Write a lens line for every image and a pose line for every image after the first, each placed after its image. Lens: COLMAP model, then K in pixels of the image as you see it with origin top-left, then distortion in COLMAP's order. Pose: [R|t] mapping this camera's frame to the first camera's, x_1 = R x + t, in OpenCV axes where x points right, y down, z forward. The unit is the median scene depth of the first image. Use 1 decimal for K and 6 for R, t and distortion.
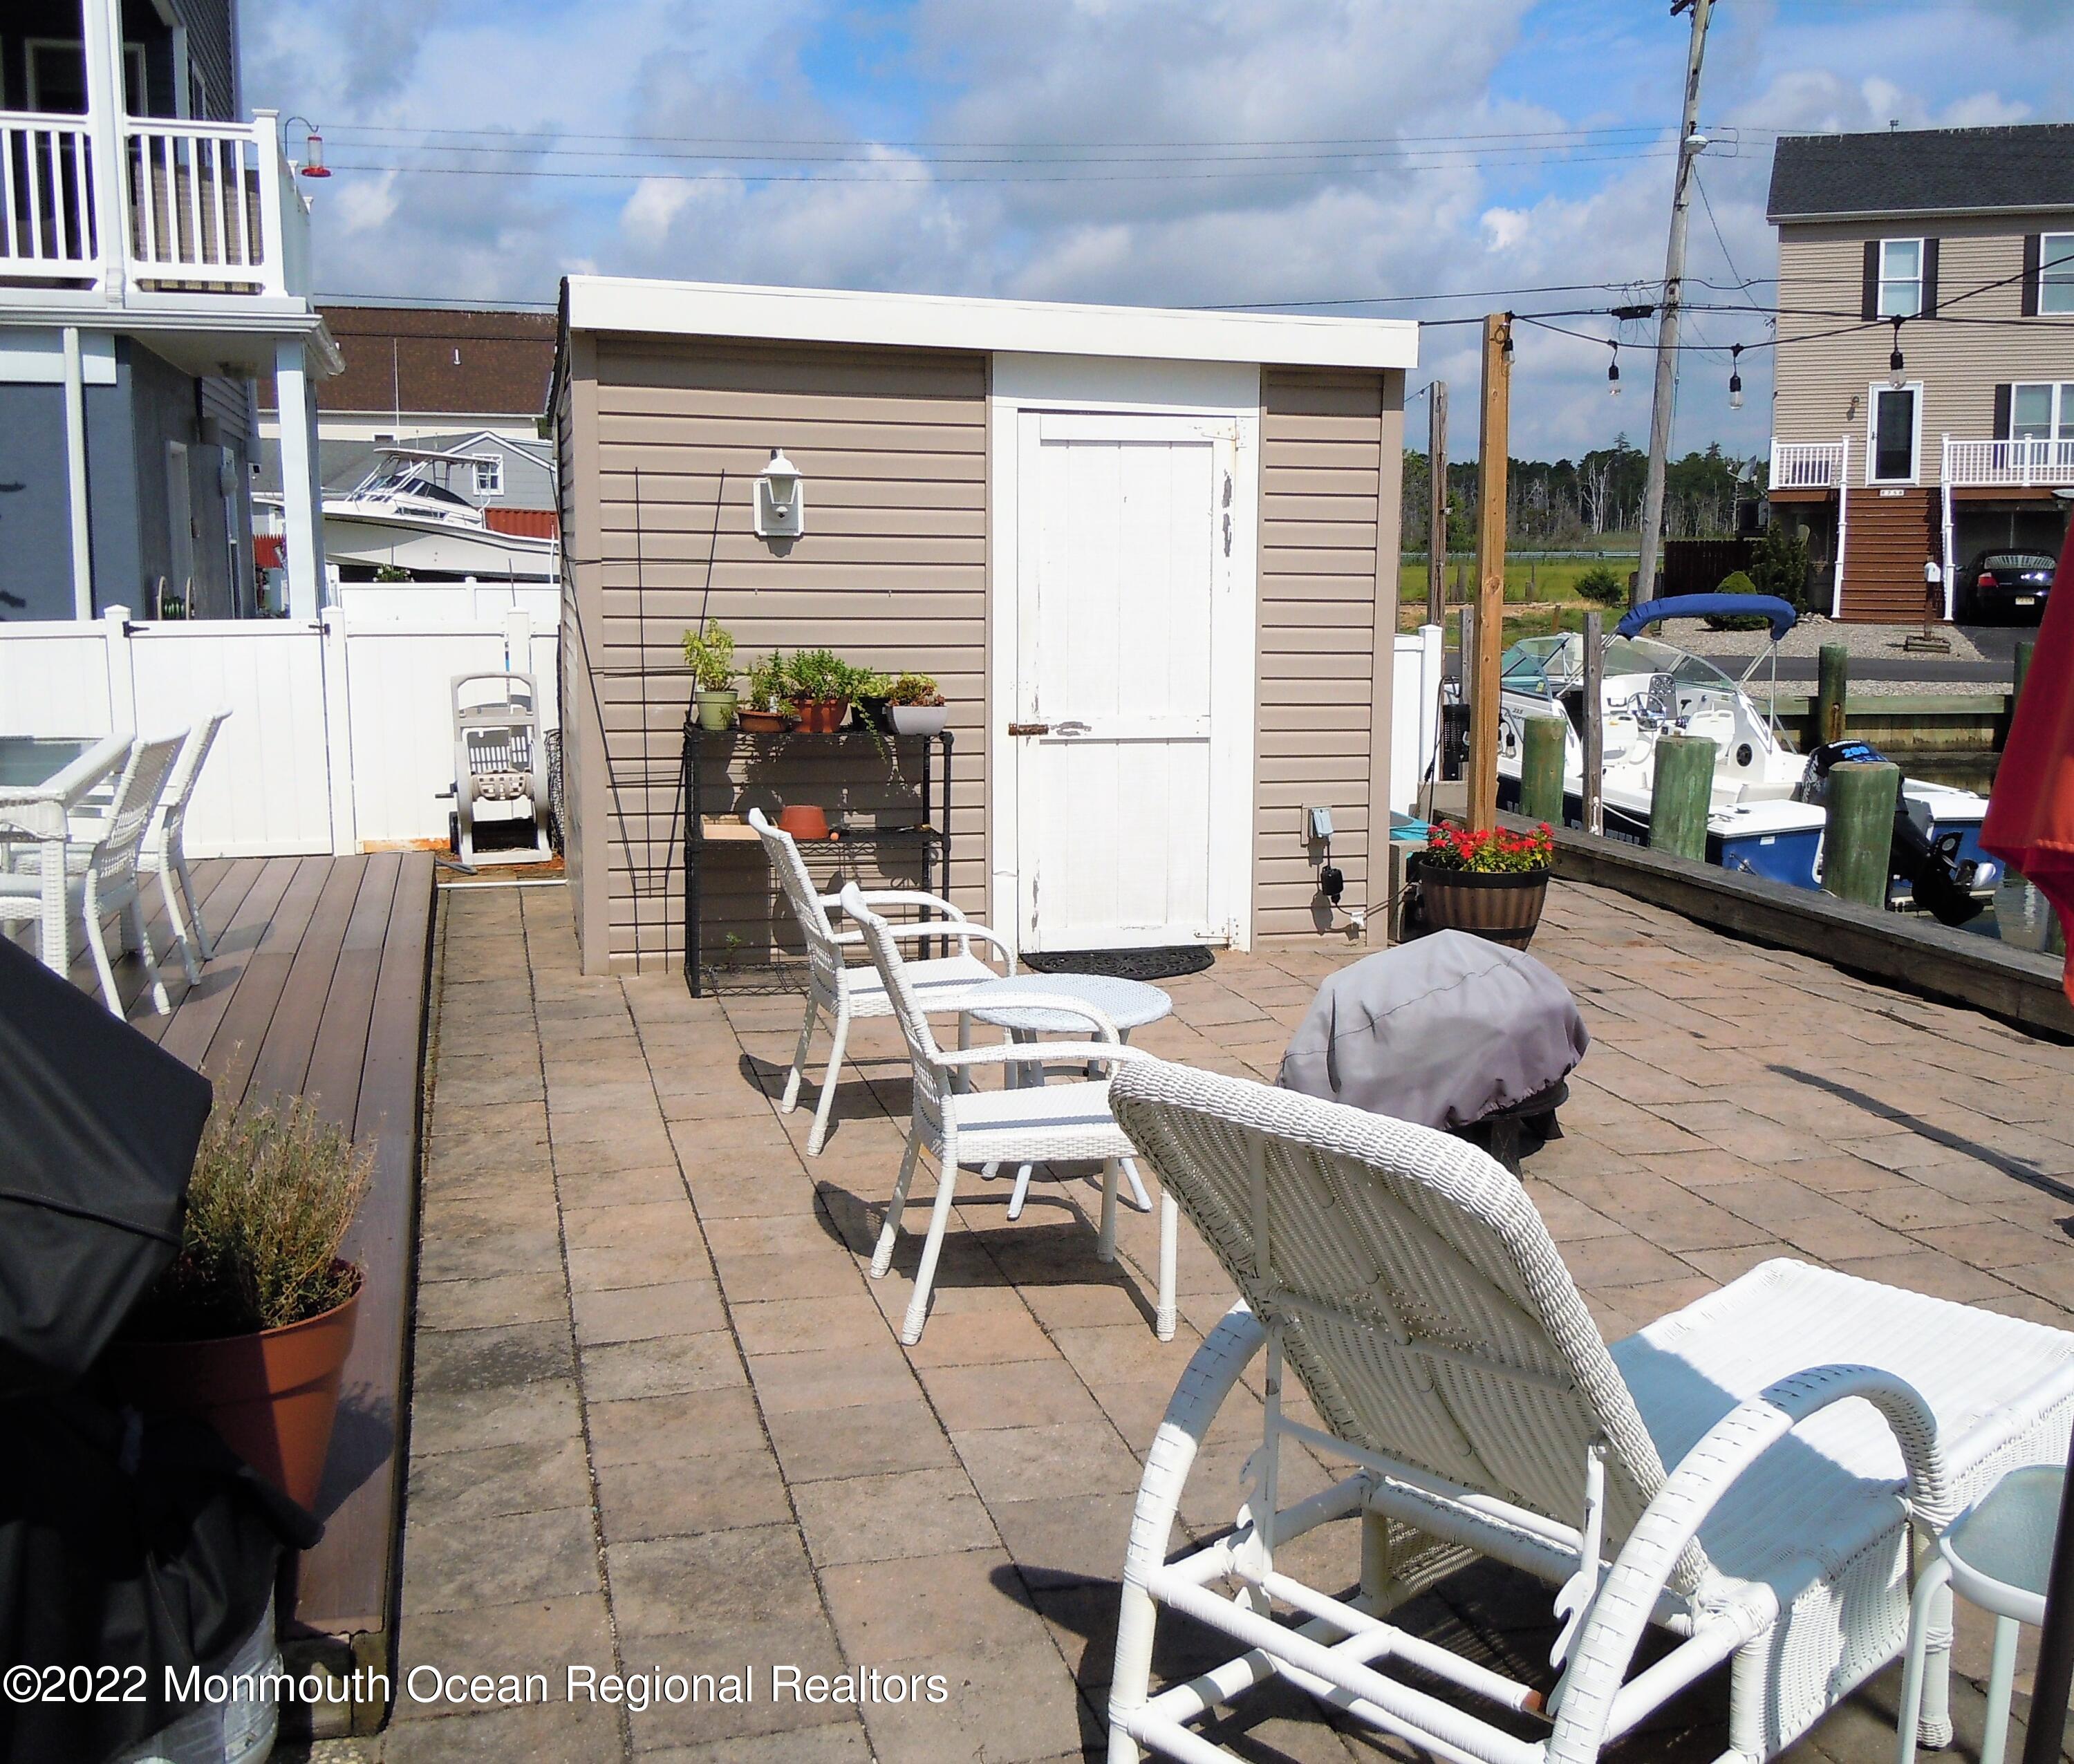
lens RADIAL K [[2092.0, 0, 1037.0], [0, 2092.0, 882.0], [0, 0, 1]] dist [0.014519, -0.003391]
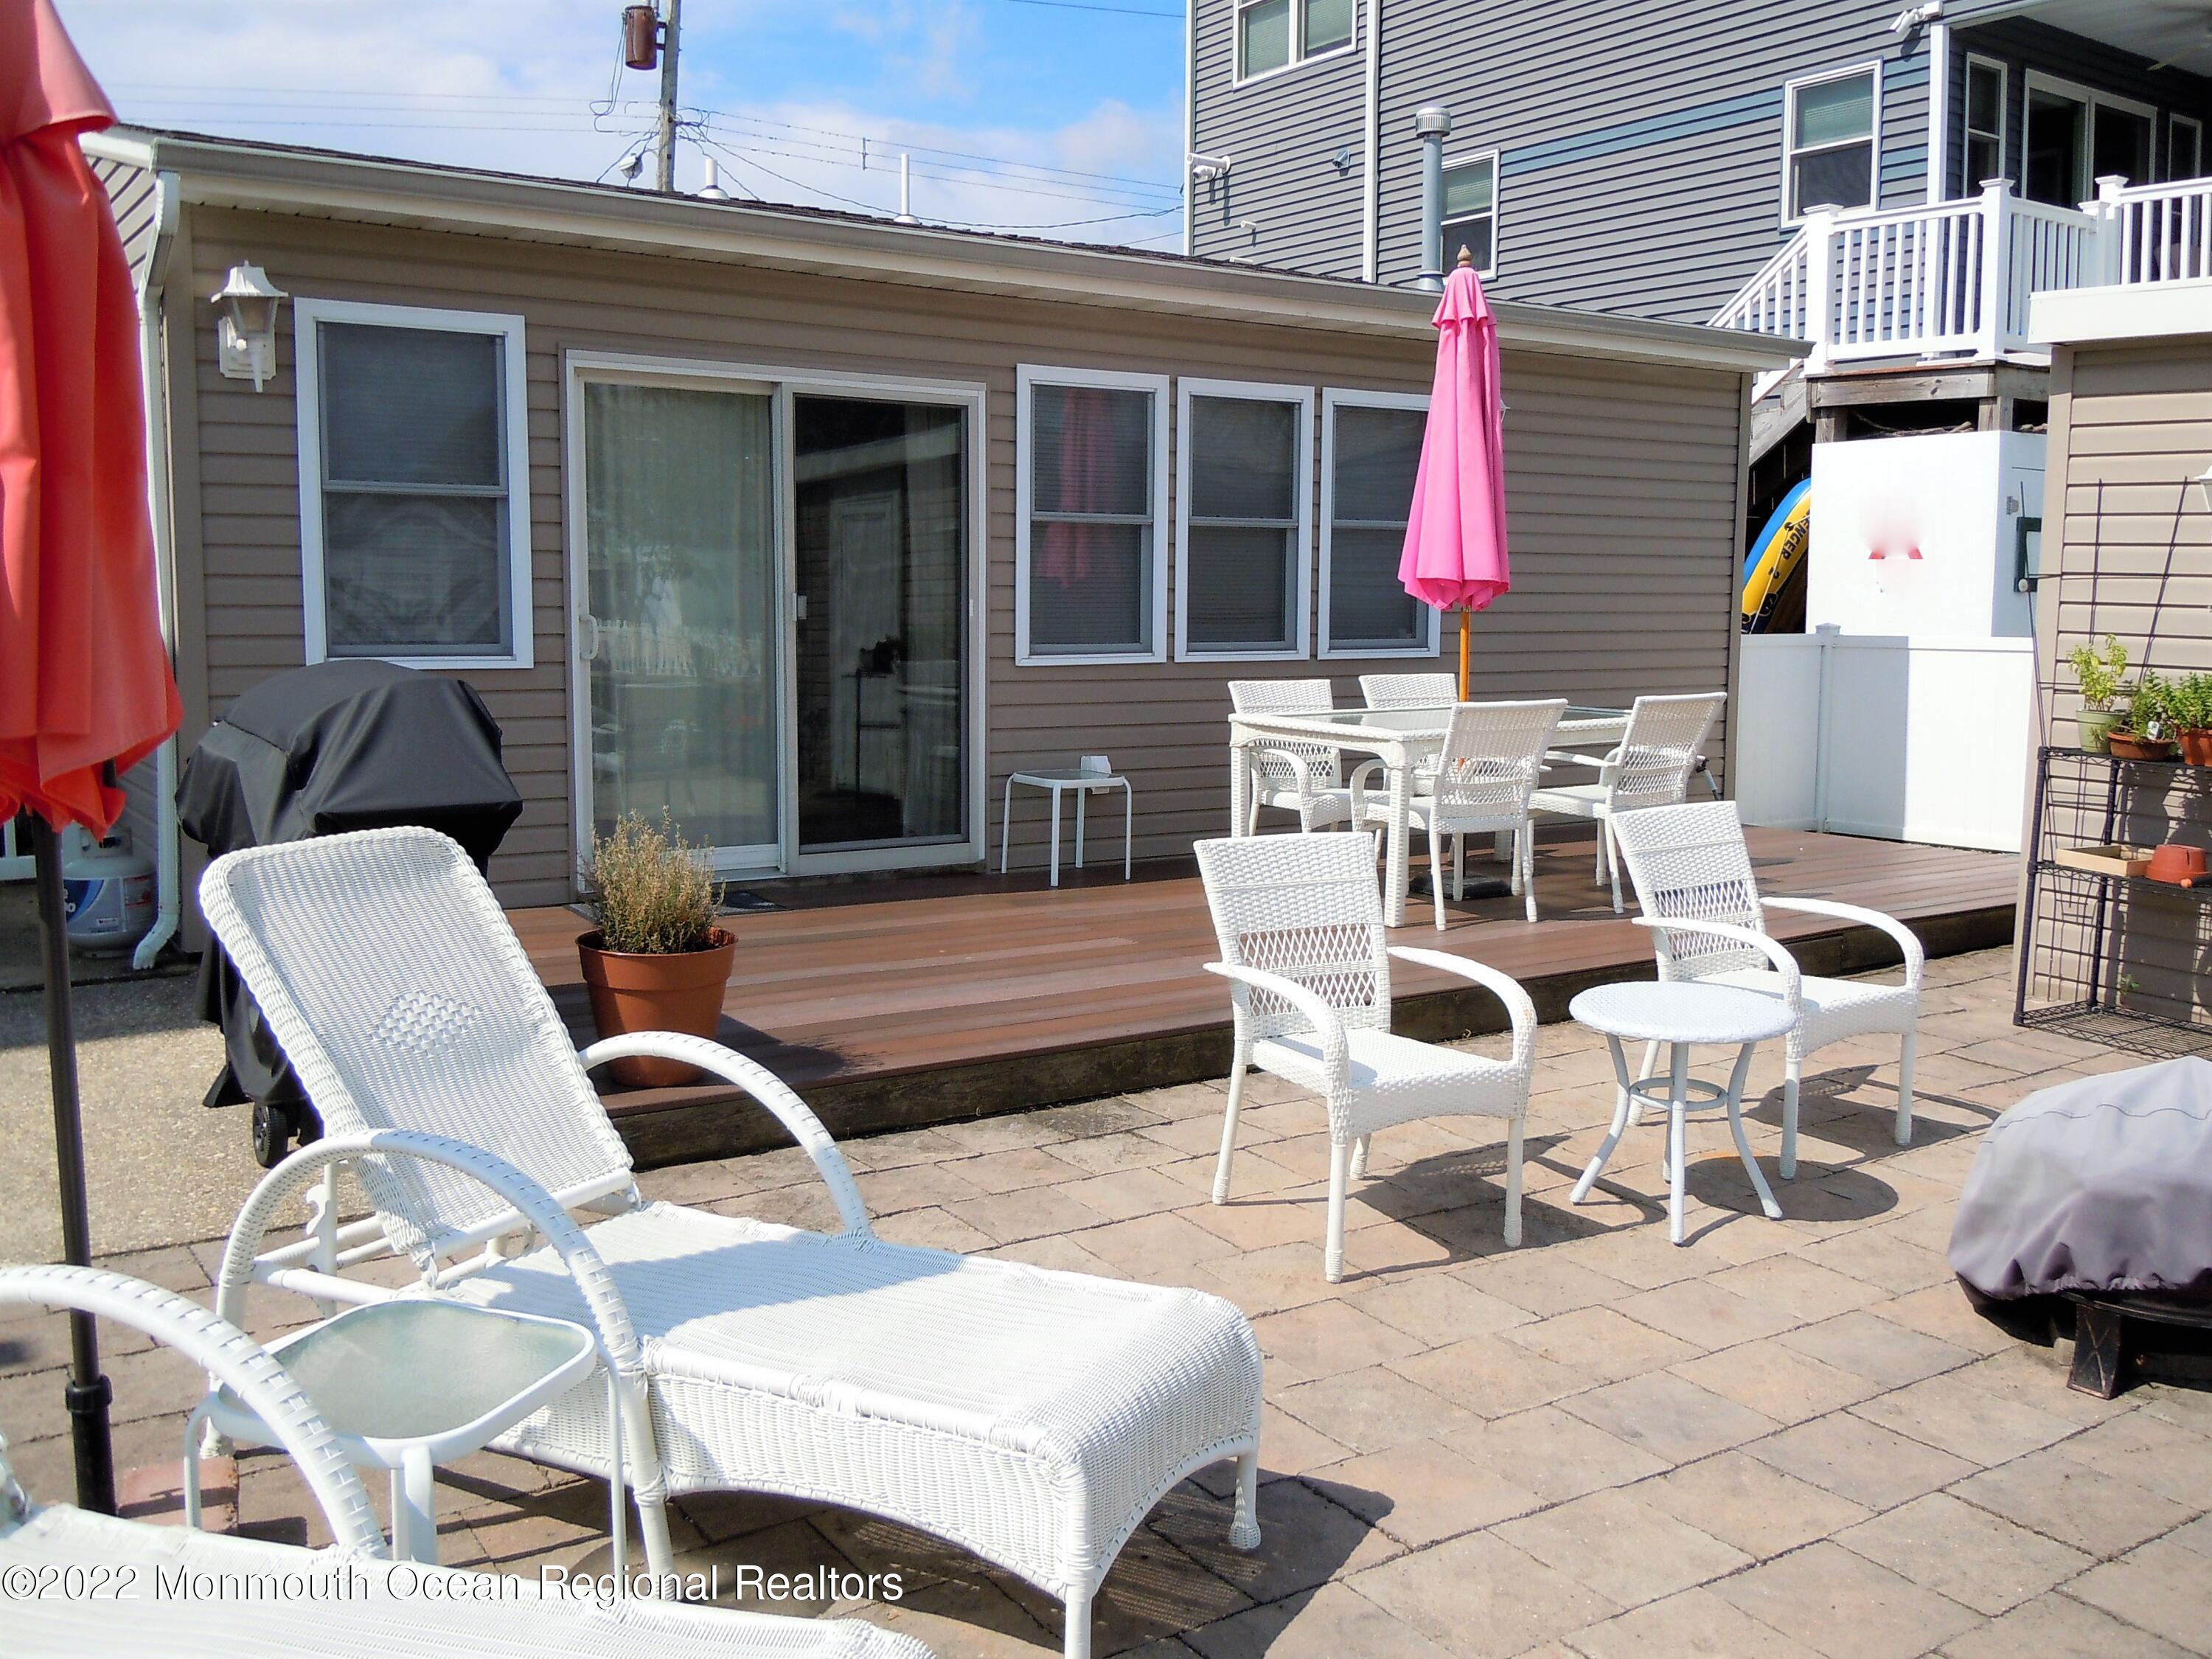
lens RADIAL K [[1948.2, 0, 1106.2], [0, 1948.2, 754.9], [0, 0, 1]] dist [0.004214, -0.000171]
pose [[0.316218, 0.084211, -0.944942, 0.775781], [-0.148909, 0.988112, 0.038227, -0.056670], [0.936927, 0.128622, 0.324999, 0.433566]]
